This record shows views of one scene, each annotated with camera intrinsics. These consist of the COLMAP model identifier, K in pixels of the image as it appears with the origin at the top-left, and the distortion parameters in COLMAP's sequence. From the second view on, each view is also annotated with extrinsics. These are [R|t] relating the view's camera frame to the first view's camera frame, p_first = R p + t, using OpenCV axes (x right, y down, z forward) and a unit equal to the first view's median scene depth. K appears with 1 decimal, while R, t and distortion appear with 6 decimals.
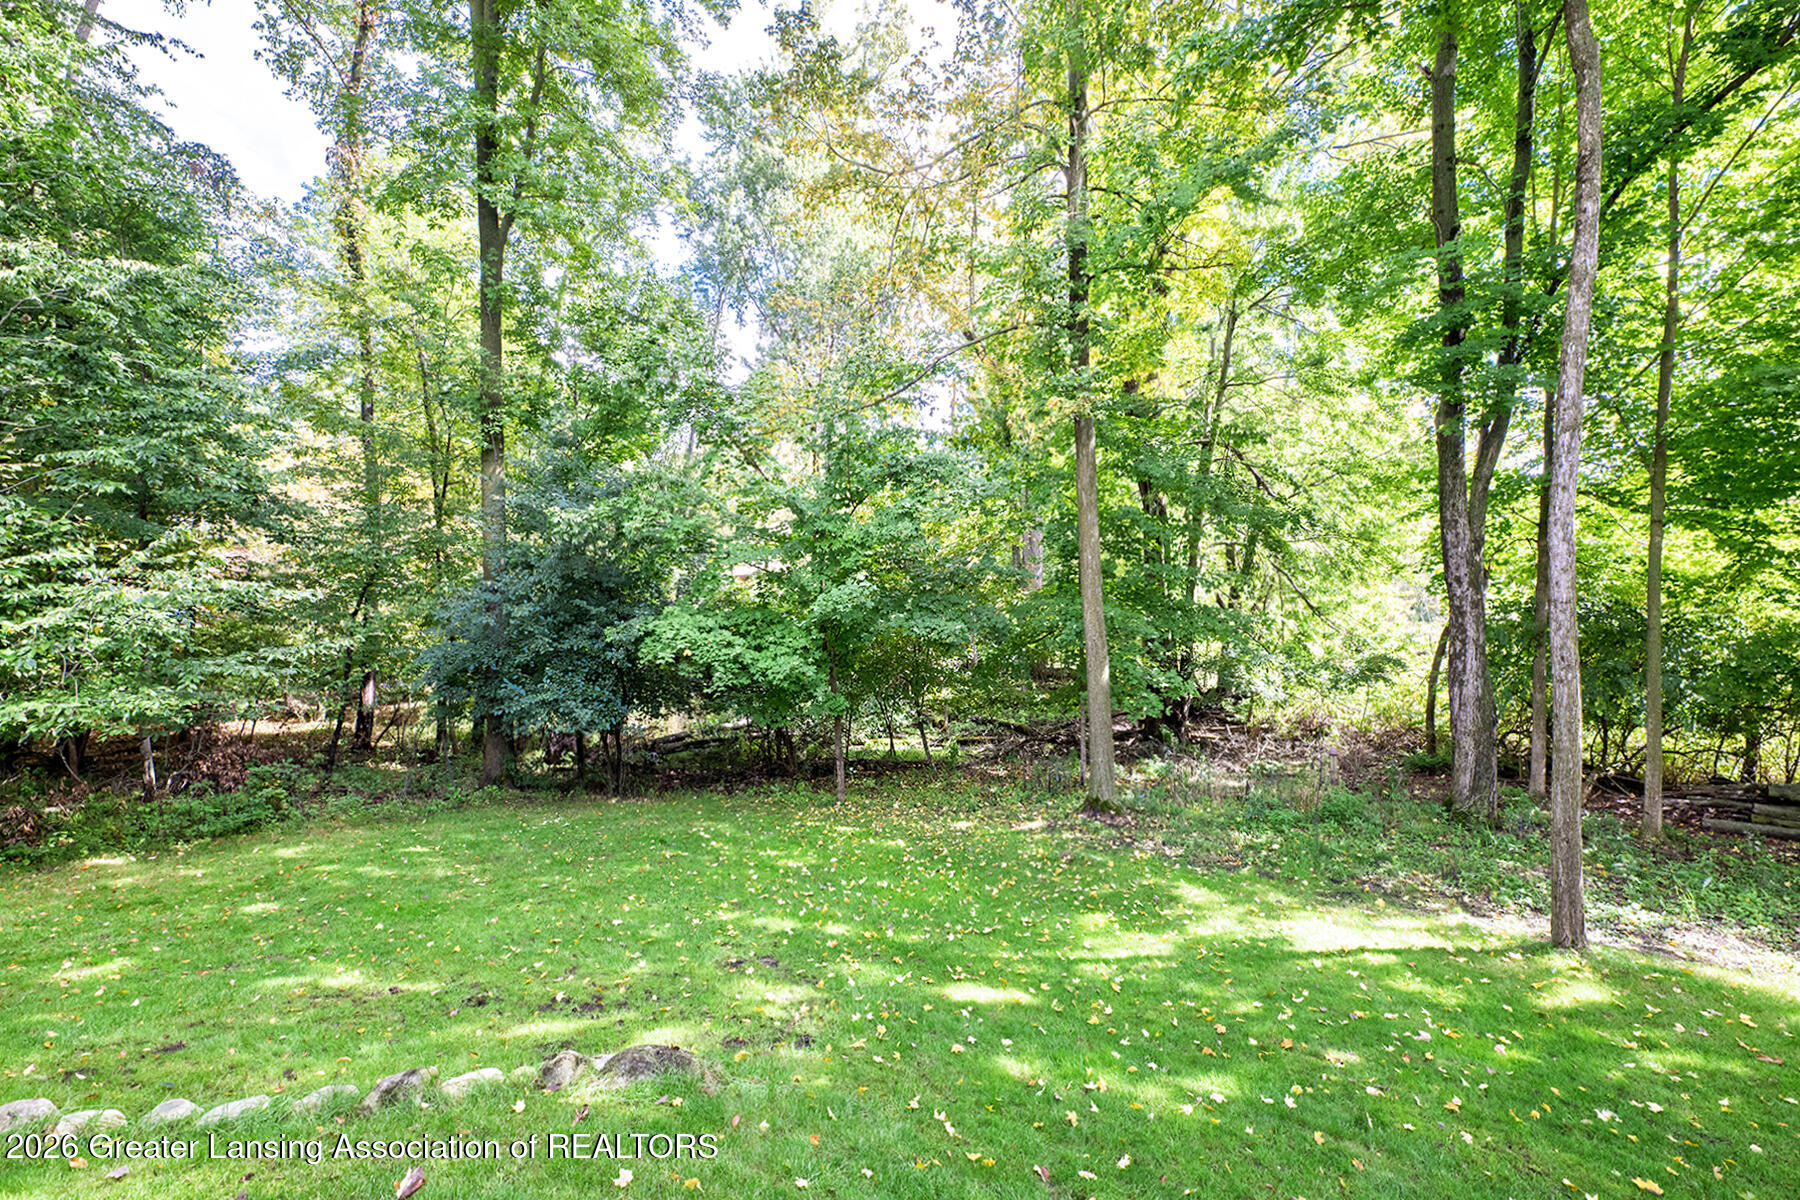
lens RADIAL K [[754.0, 0, 898.2], [0, 754.0, 613.1], [0, 0, 1]] dist [-0.001025, -0.000290]
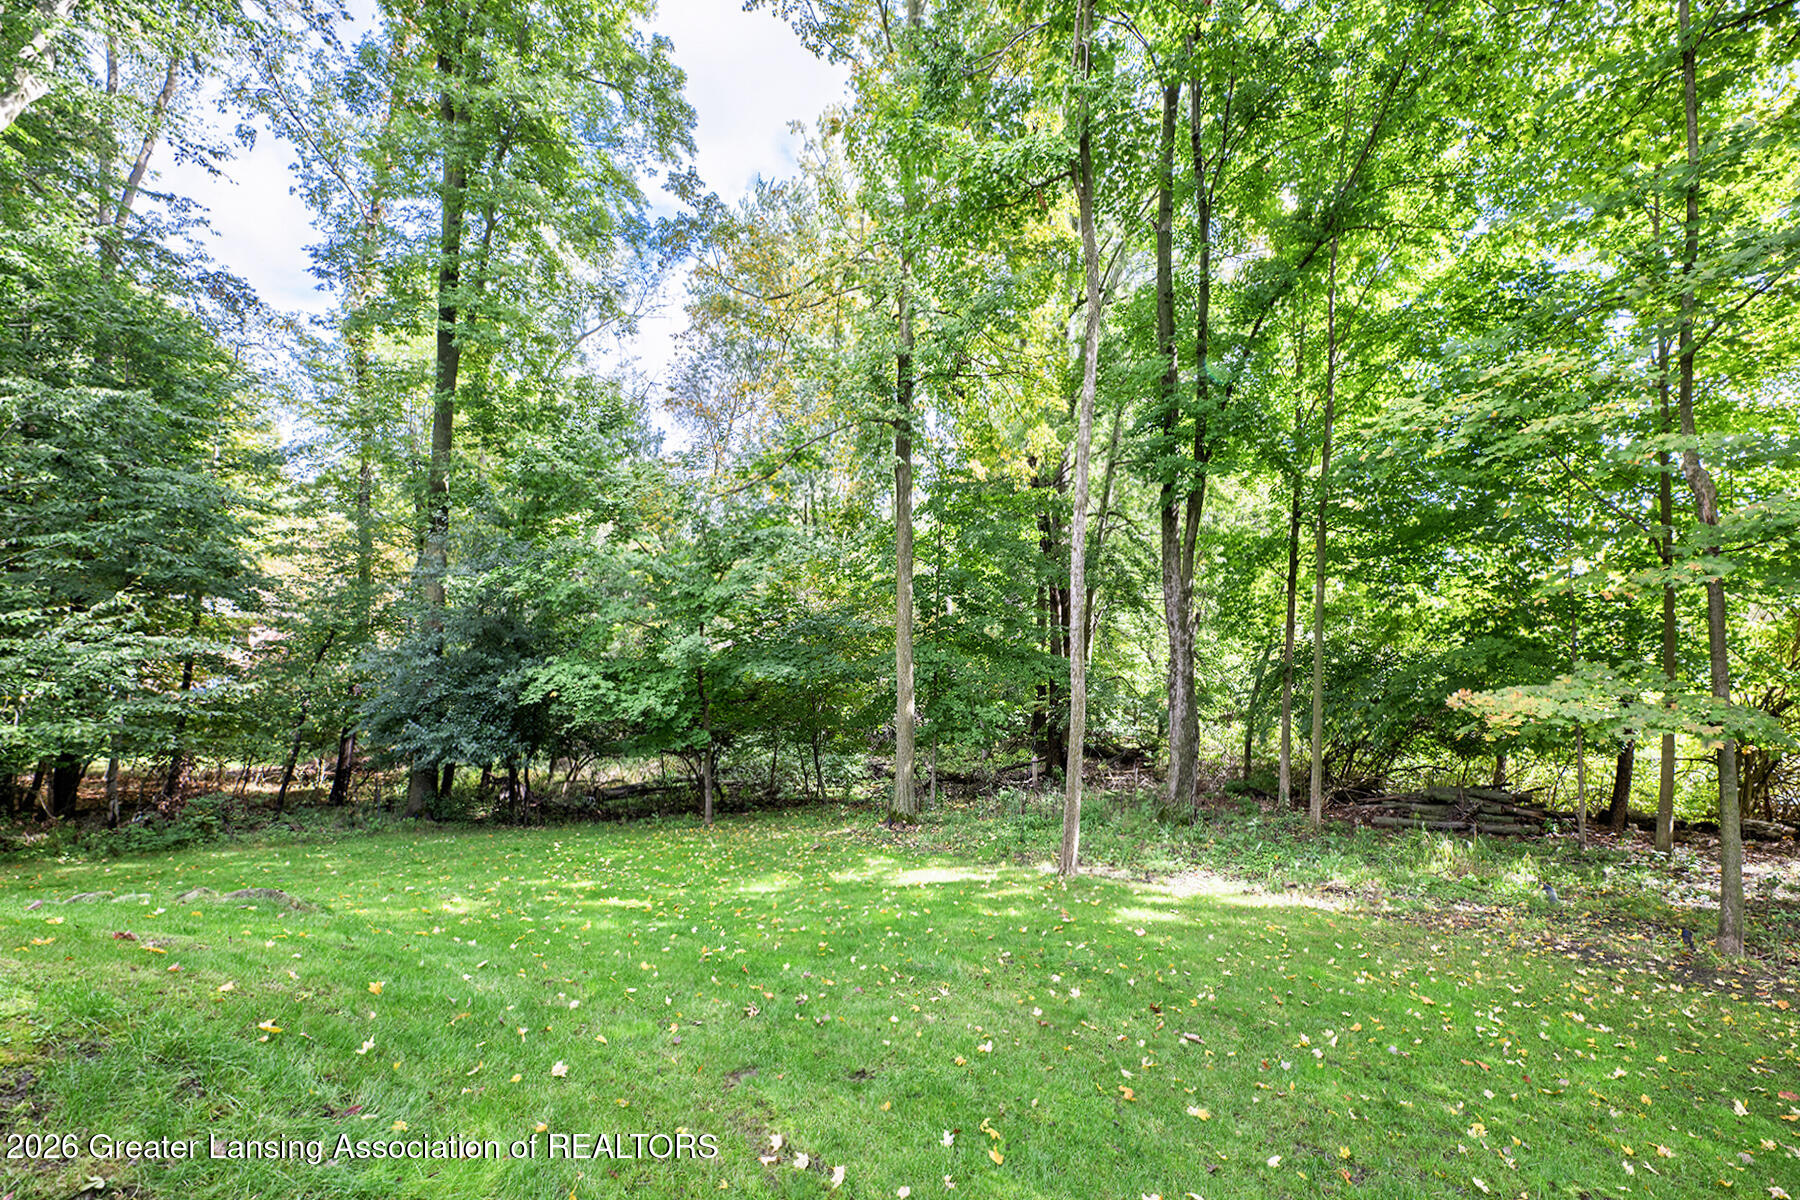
lens RADIAL K [[709.4, 0, 886.6], [0, 709.4, 617.0], [0, 0, 1]] dist [-0.000487, -0.000059]
pose [[0.999891, -0.014752, 0.000430, 0.148737], [0.014740, 0.996711, -0.079687, 0.016815], [0.000747, 0.079685, 0.996820, -0.079728]]
